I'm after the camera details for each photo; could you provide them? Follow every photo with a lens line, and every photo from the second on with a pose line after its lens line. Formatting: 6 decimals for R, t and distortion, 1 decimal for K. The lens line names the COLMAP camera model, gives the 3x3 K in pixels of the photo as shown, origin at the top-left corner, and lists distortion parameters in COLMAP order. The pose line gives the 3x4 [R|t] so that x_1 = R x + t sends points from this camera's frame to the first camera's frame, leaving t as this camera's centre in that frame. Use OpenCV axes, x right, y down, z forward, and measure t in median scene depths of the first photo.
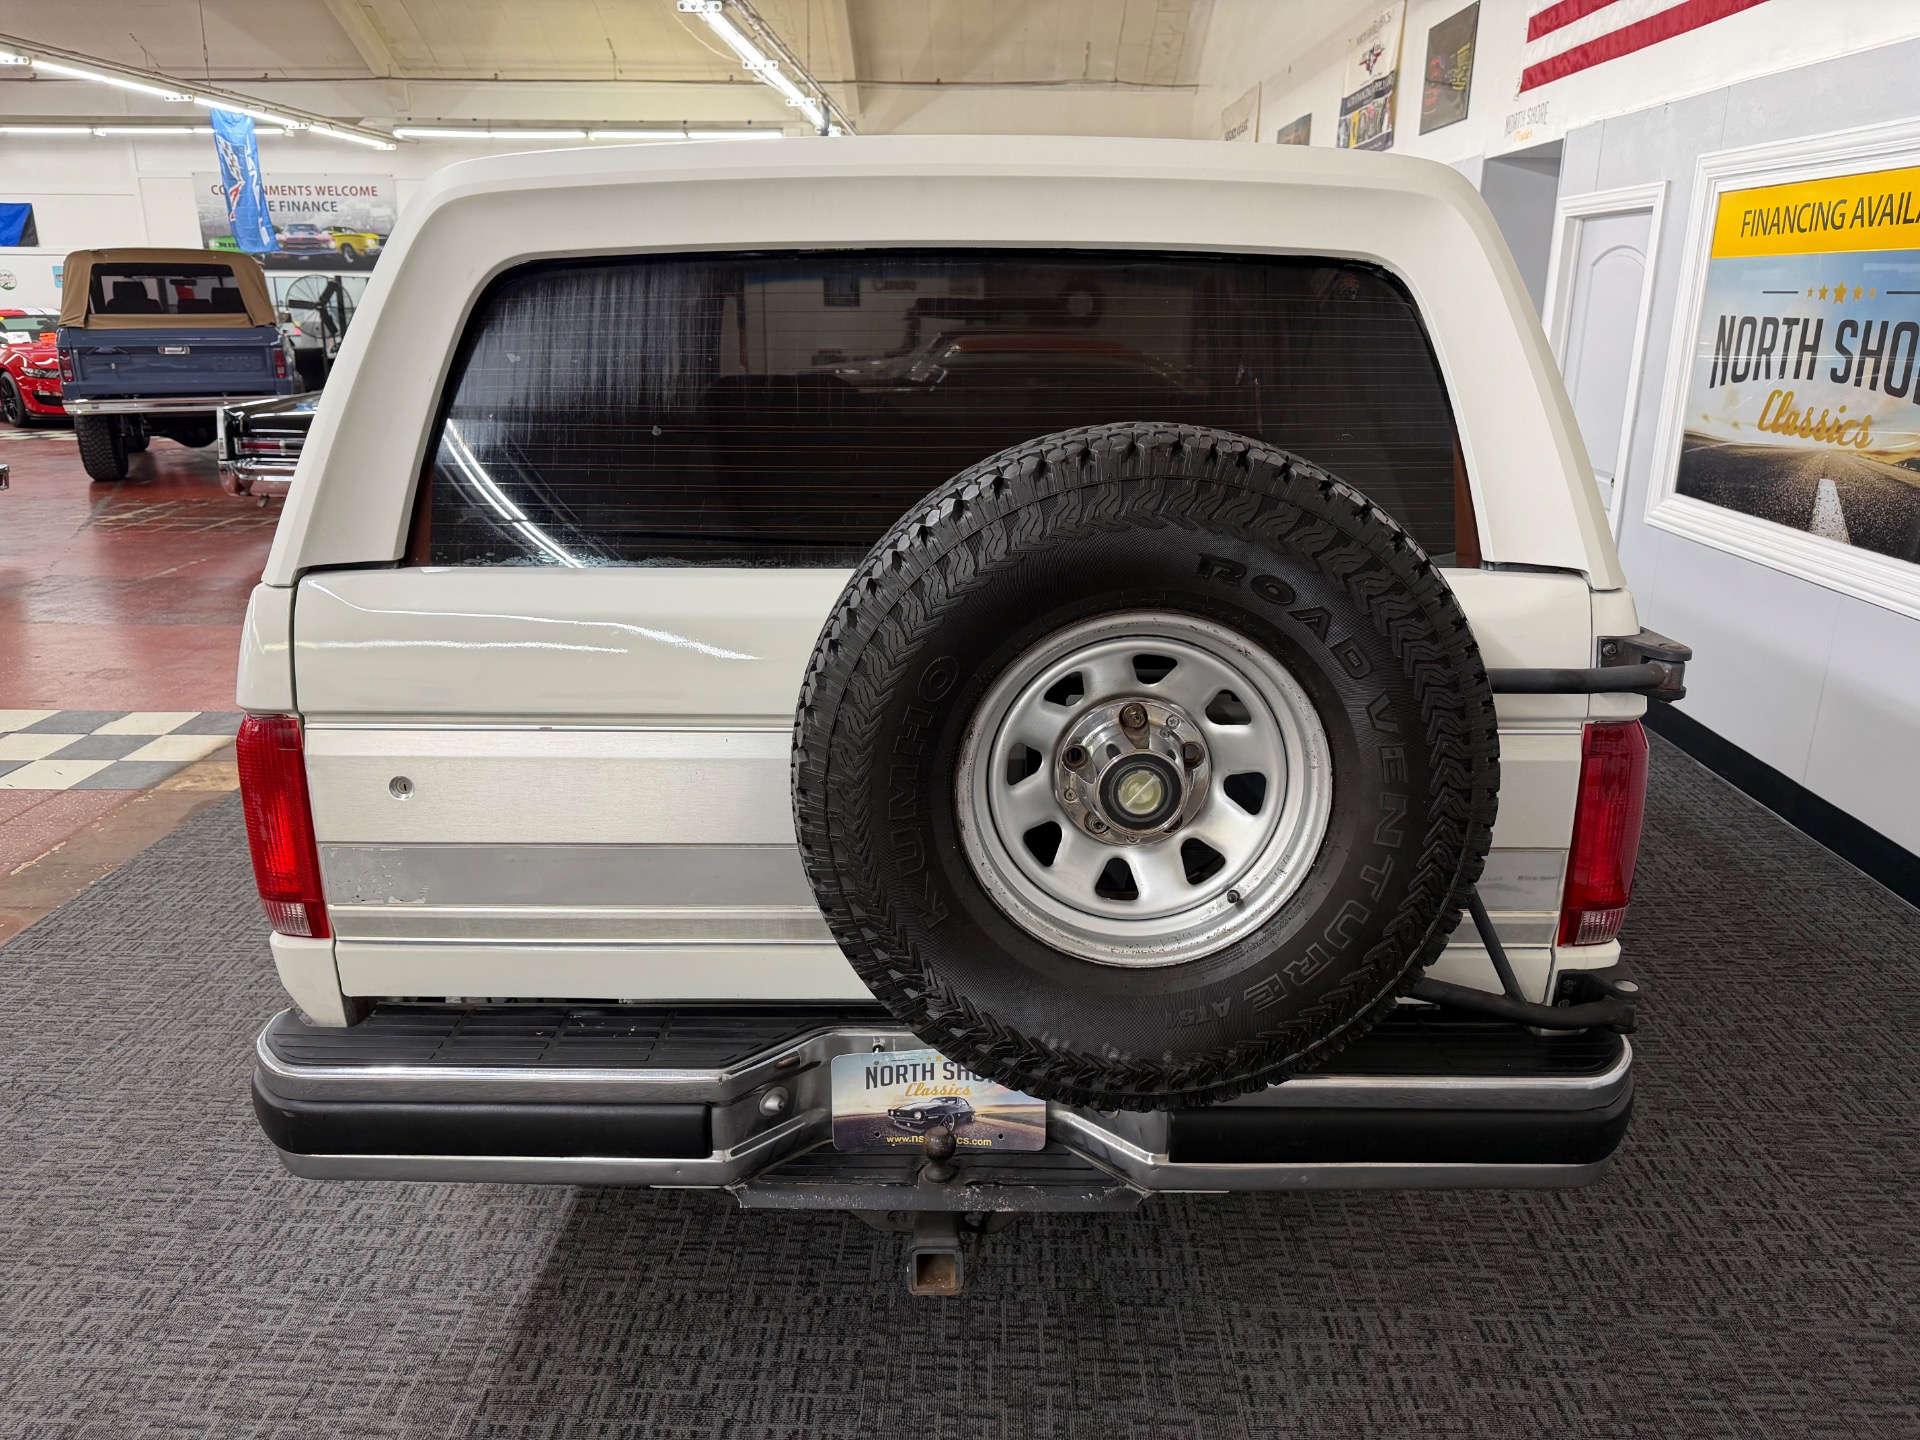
lens RADIAL K [[1368.5, 0, 958.6], [0, 1368.5, 723.0], [0, 0, 1]] dist [0.014676, -0.015478]
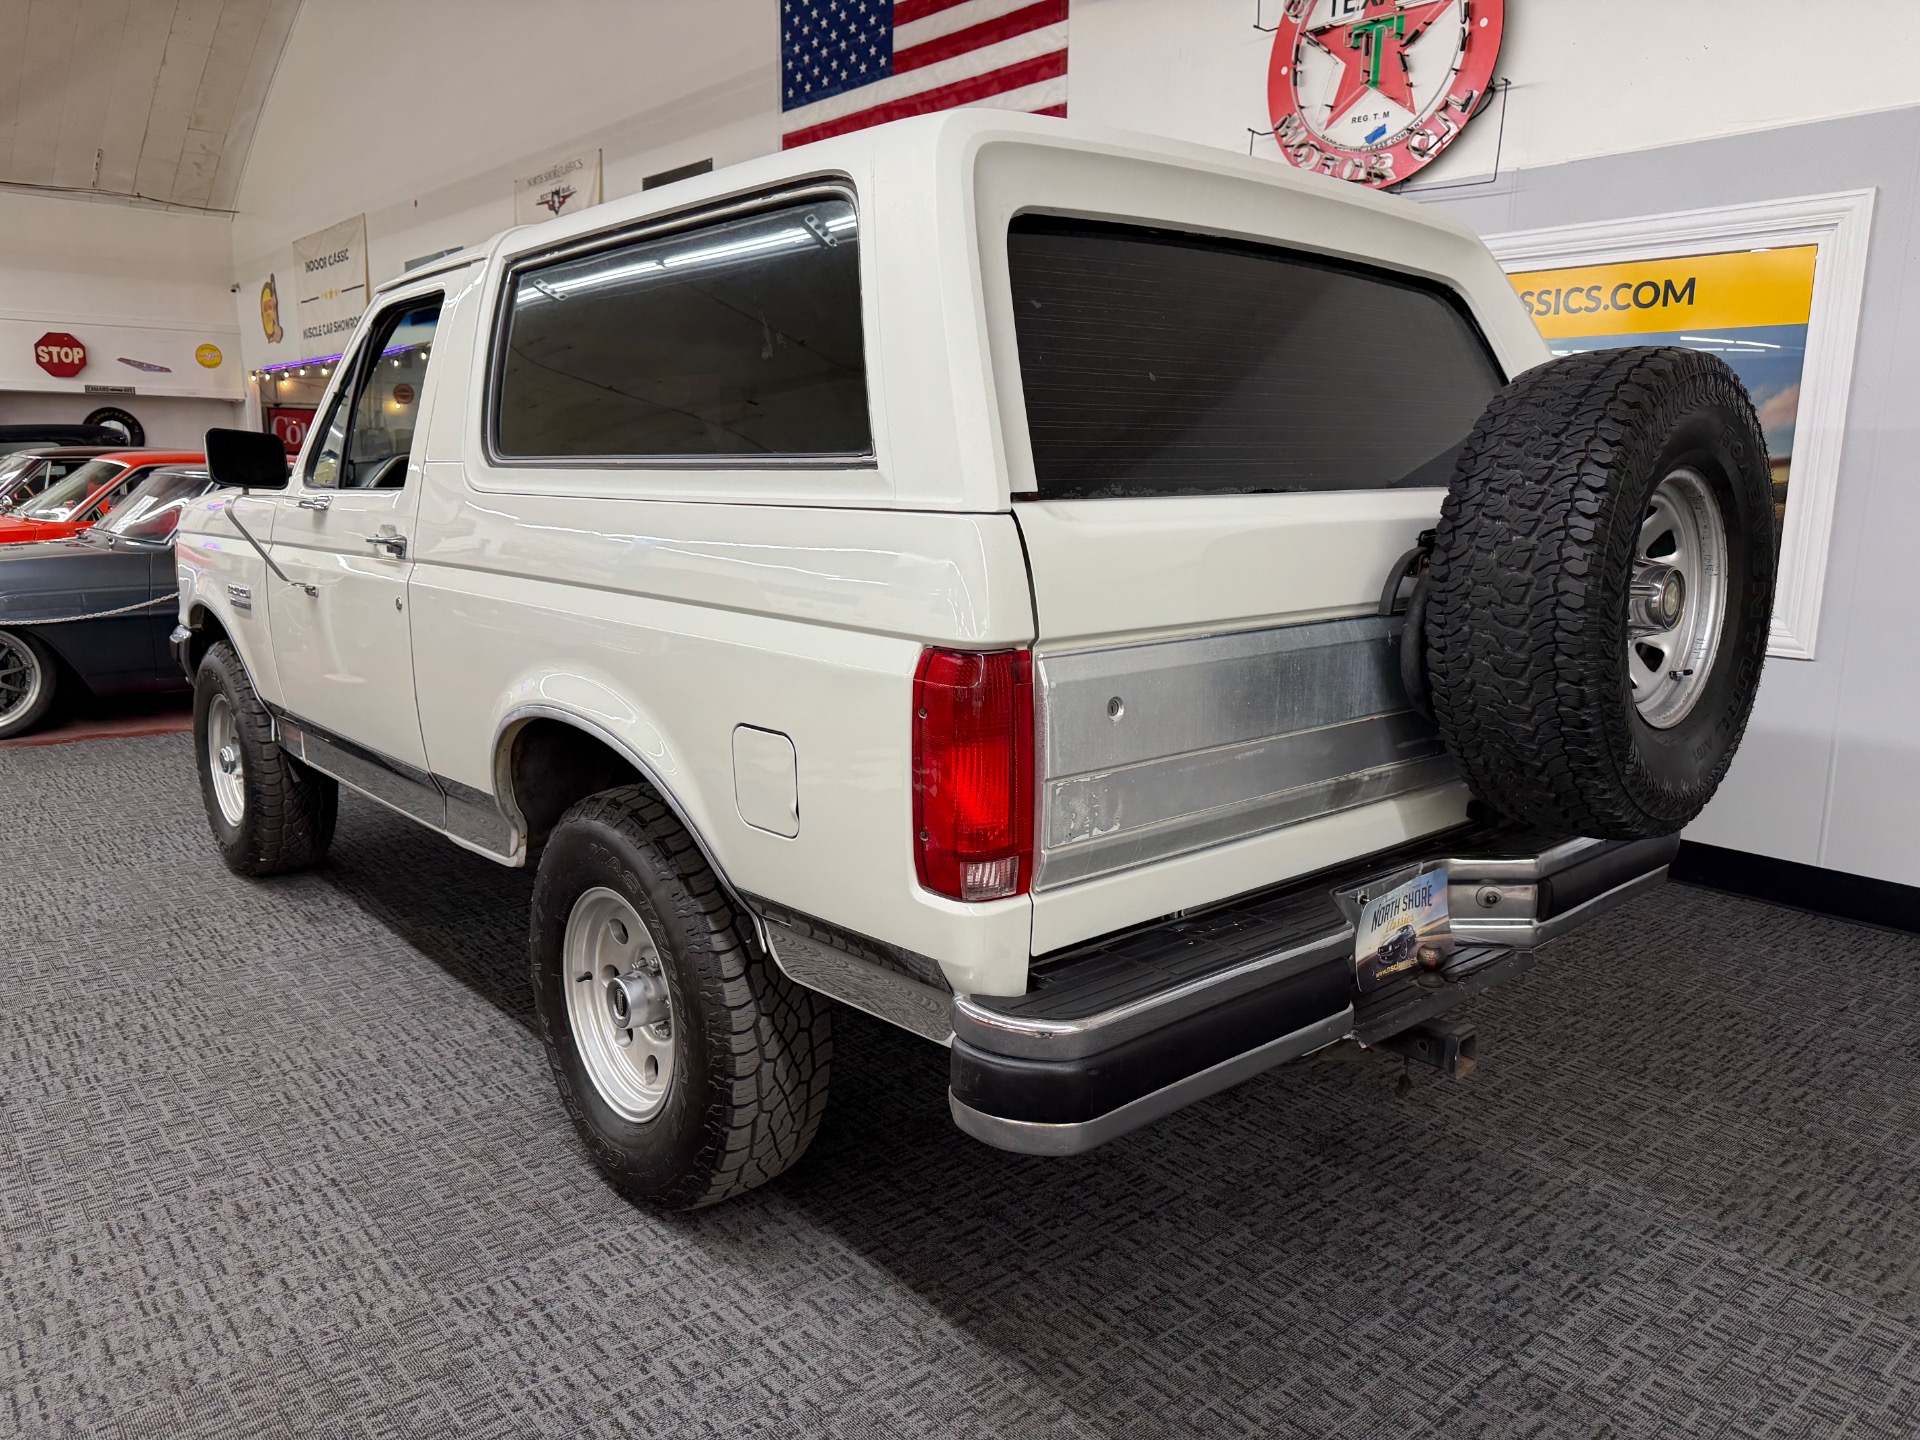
lens RADIAL K [[1368.5, 0, 947.4], [0, 1368.5, 717.9], [0, 0, 1]] dist [0.014676, -0.015478]
pose [[0.751407, -0.116310, 0.649507, -0.746612], [0.188724, 0.981104, -0.042642, 0.048306], [-0.632274, 0.154619, 0.759159, 0.216627]]
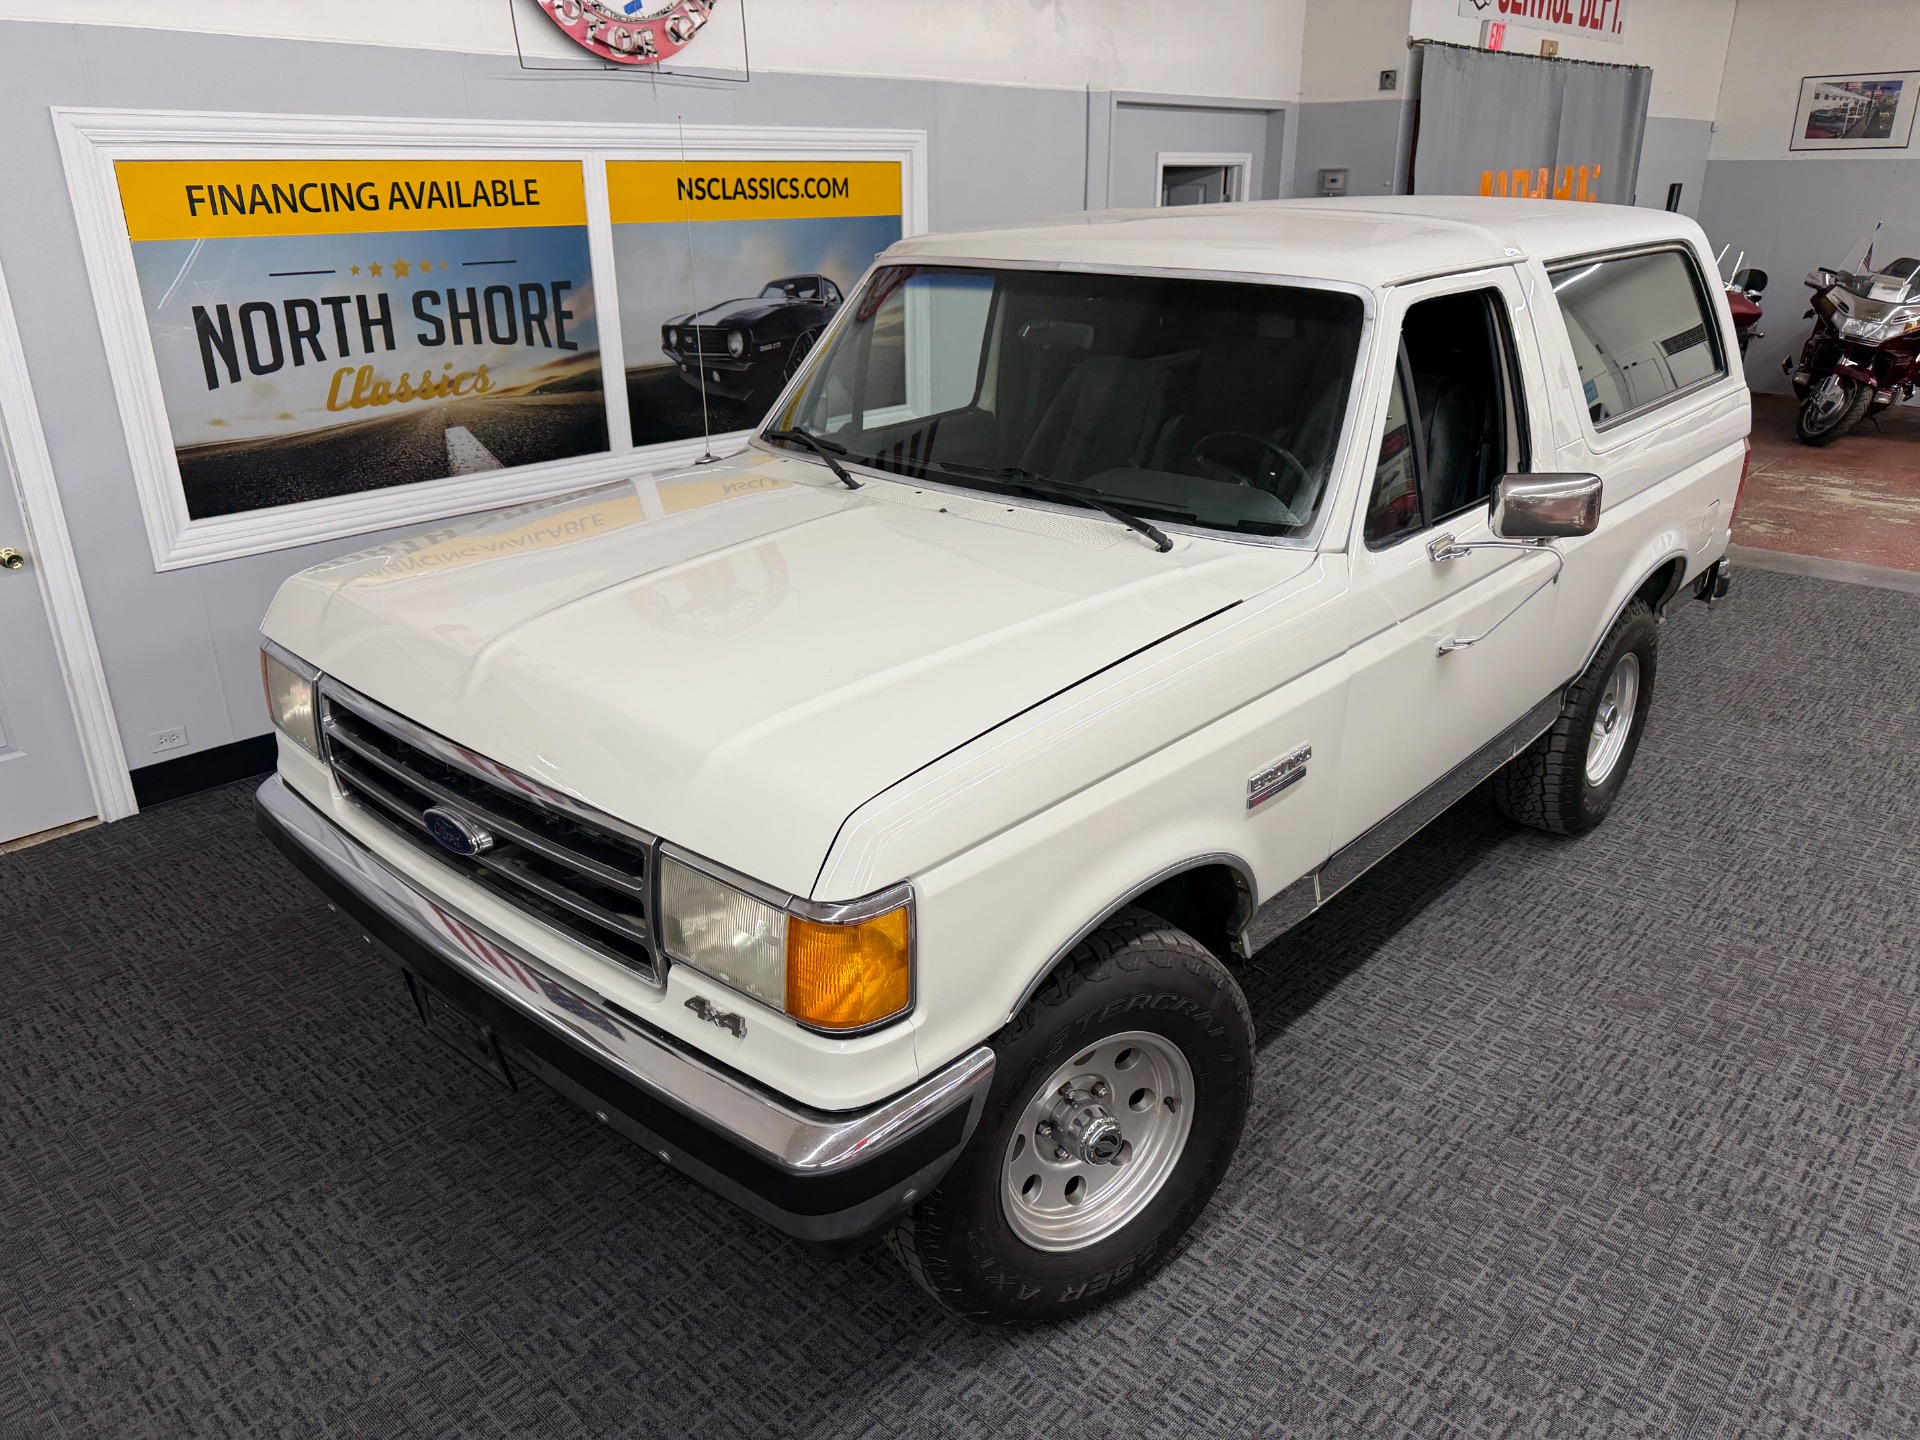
lens RADIAL K [[1368.5, 0, 955.3], [0, 1368.5, 727.4], [0, 0, 1]] dist [0.014676, -0.015478]
pose [[-0.752250, -0.246658, 0.610966, -0.737915], [0.201118, 0.797068, 0.569416, -0.881587], [-0.627432, 0.551220, -0.549987, 2.418384]]
